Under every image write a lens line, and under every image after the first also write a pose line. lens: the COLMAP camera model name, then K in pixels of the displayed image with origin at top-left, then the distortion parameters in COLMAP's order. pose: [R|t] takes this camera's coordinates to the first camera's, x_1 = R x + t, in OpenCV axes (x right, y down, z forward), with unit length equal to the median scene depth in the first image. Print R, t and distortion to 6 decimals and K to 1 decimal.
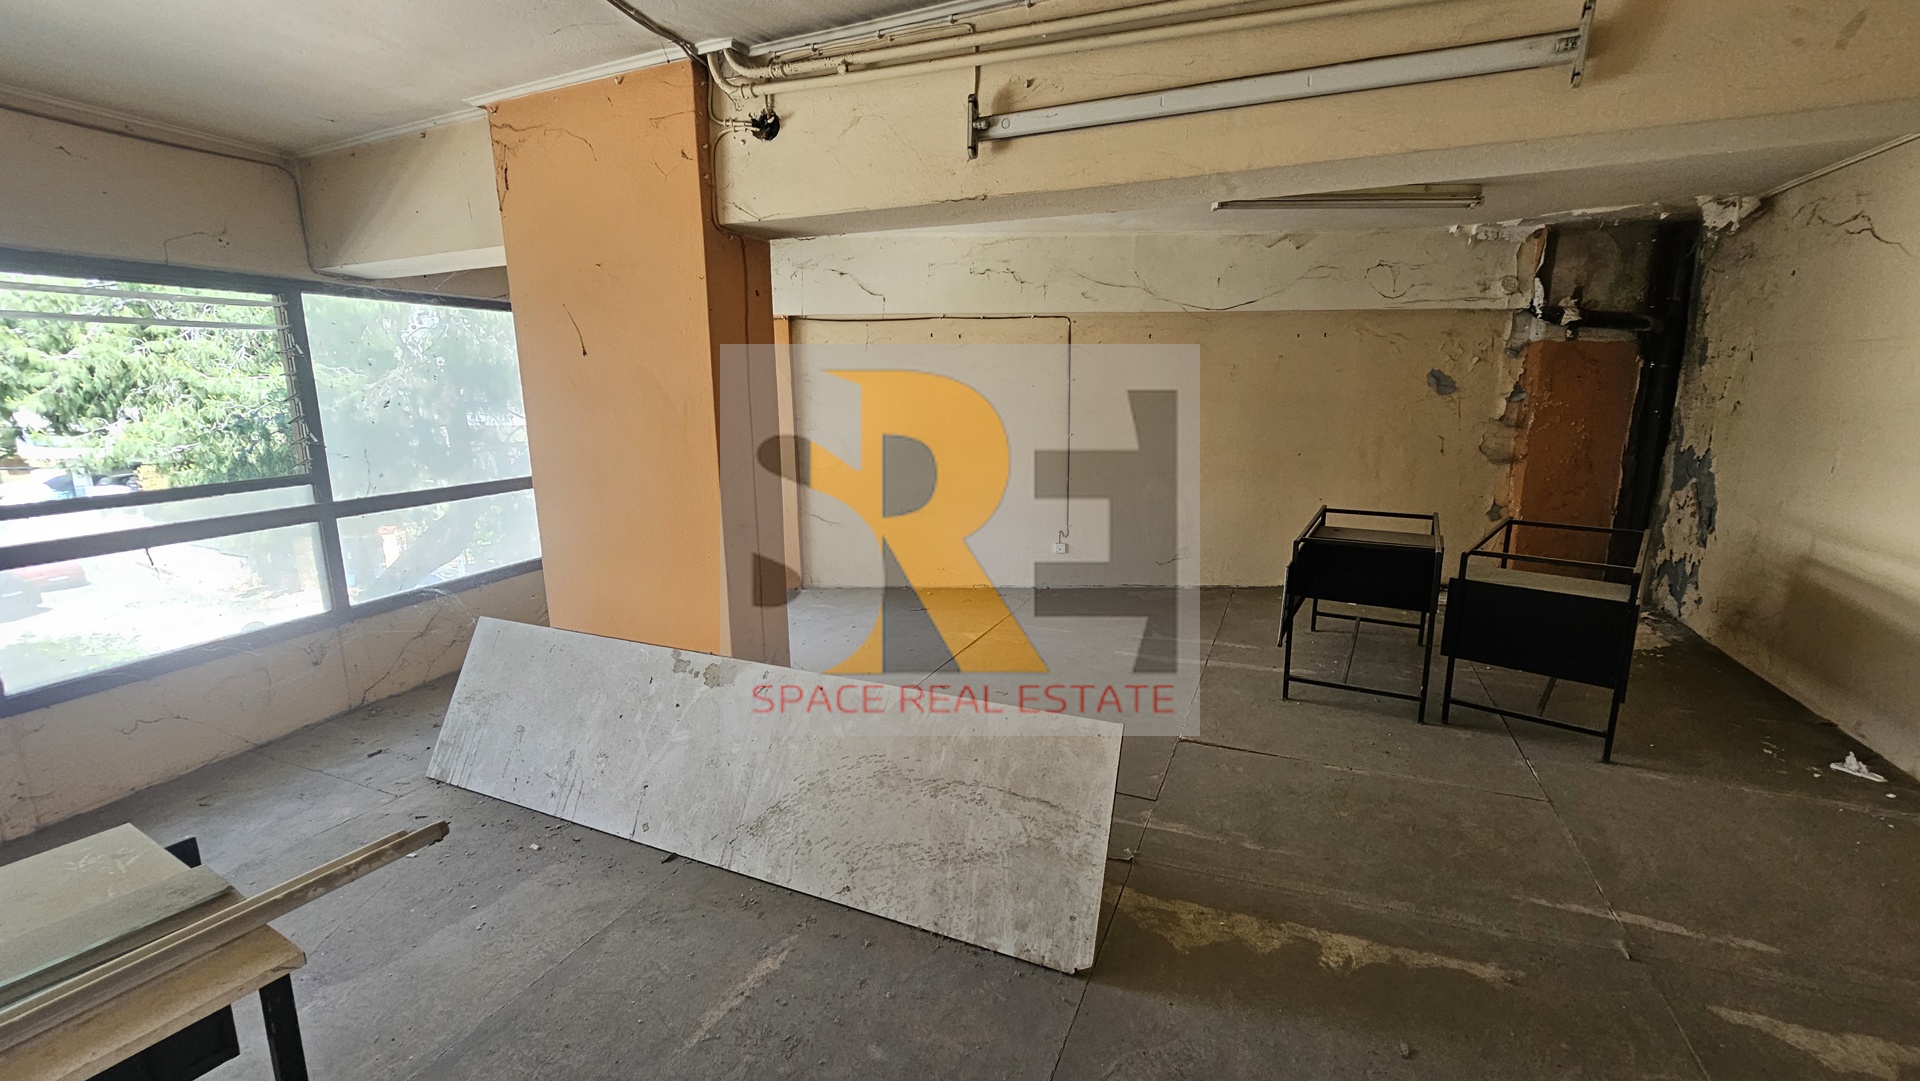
lens RADIAL K [[788.4, 0, 965.7], [0, 788.4, 533.1], [0, 0, 1]] dist [0.000122, -0.000862]
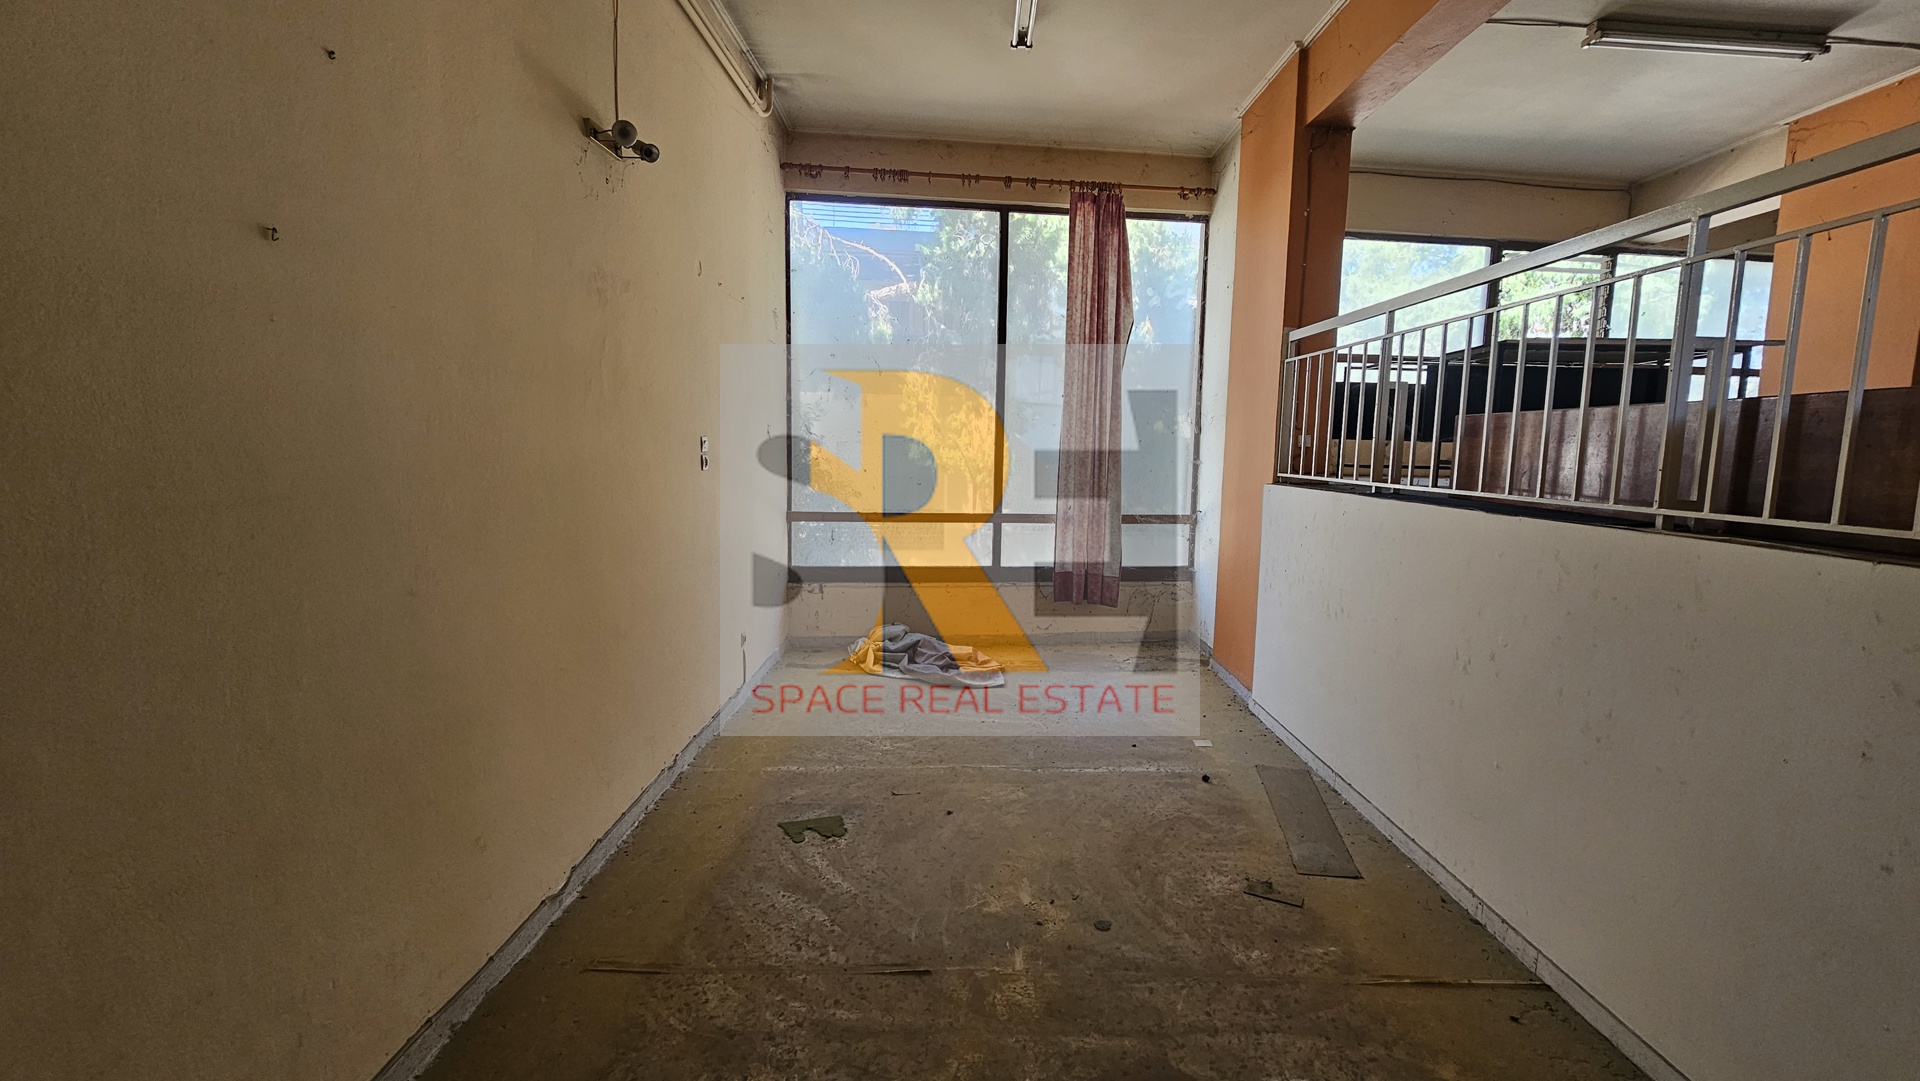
lens RADIAL K [[794.9, 0, 970.0], [0, 794.9, 529.4], [0, 0, 1]] dist [-0.001340, -0.000299]
pose [[0.423545, 0.119535, -0.897954, 0.500964], [-0.193325, 0.980347, 0.039316, 0.915063], [0.885006, 0.156945, 0.438330, -1.804332]]
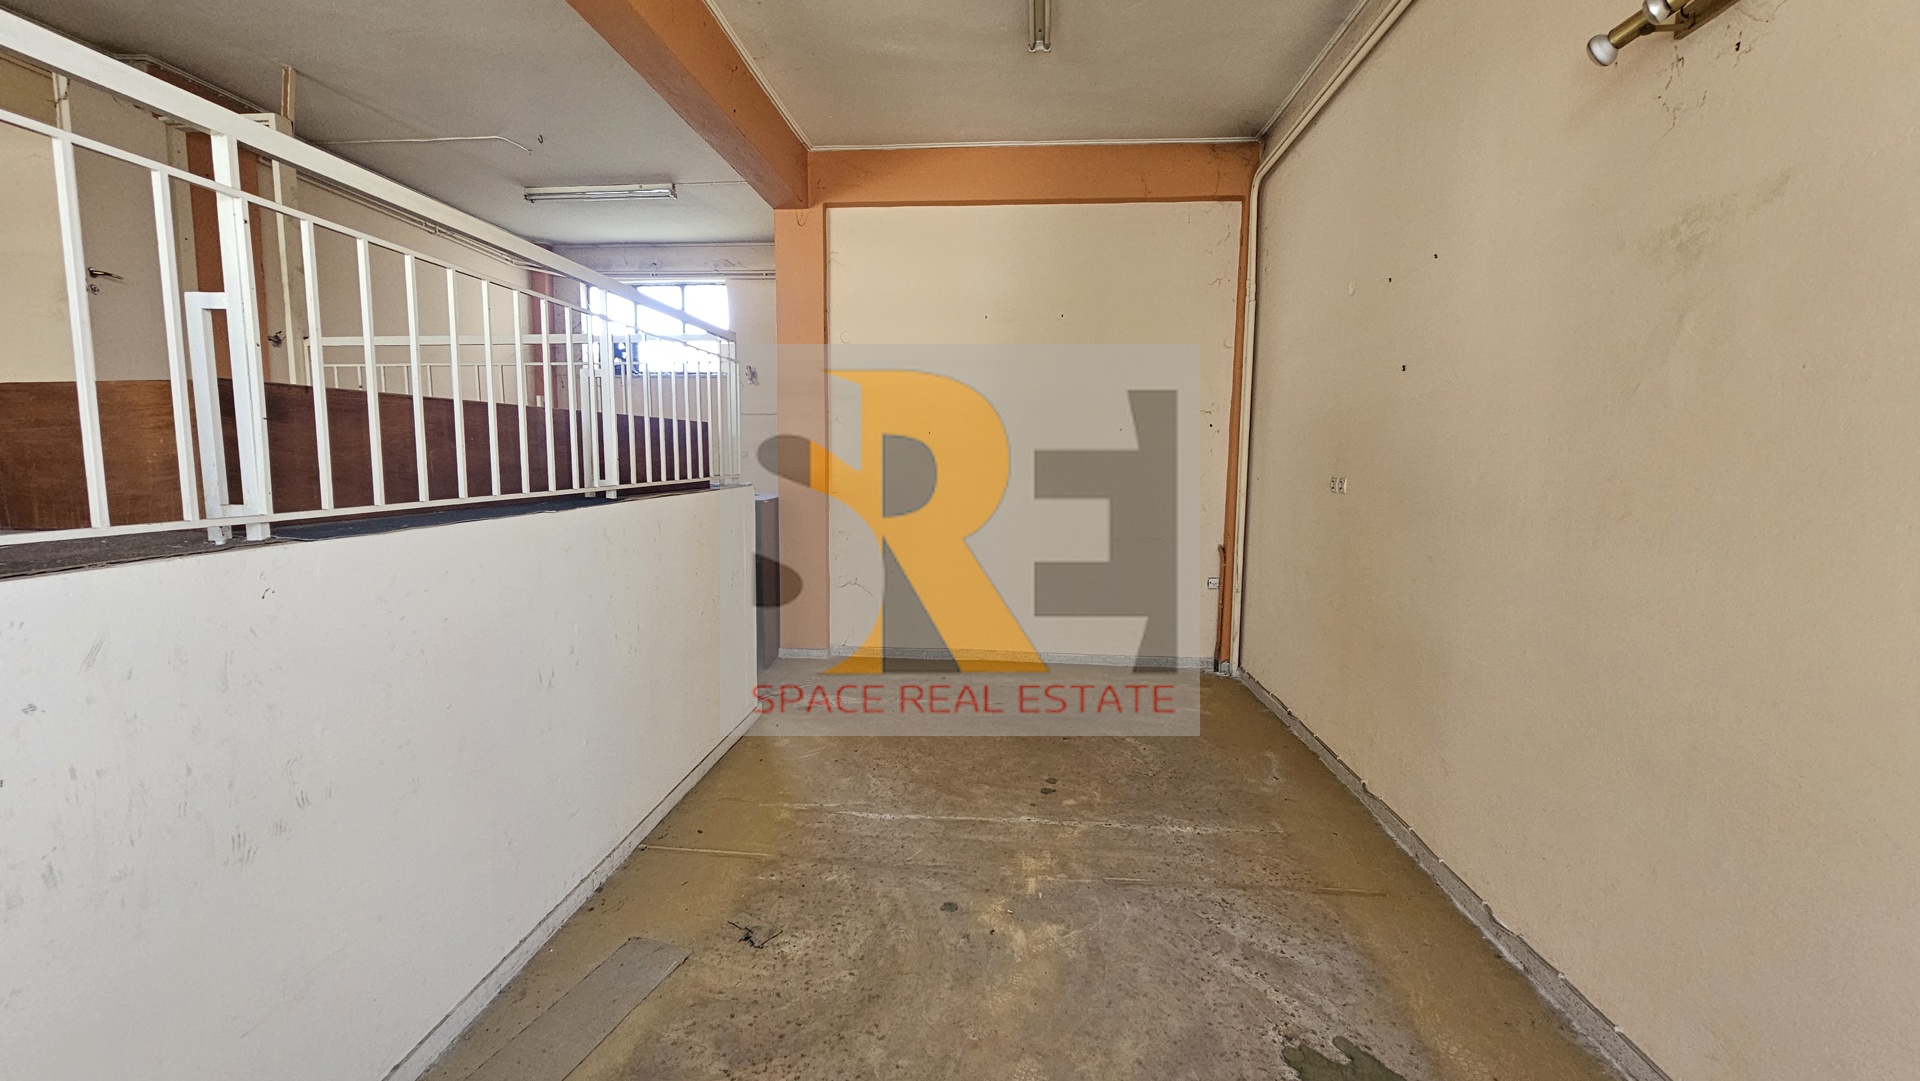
lens RADIAL K [[784.8, 0, 962.1], [0, 784.8, 535.8], [0, 0, 1]] dist [-0.000887, -0.000241]
pose [[-0.355231, -0.088434, 0.930586, -1.552436], [0.168740, 0.973095, 0.156886, 0.738564], [-0.919423, 0.212758, -0.330751, -0.731394]]
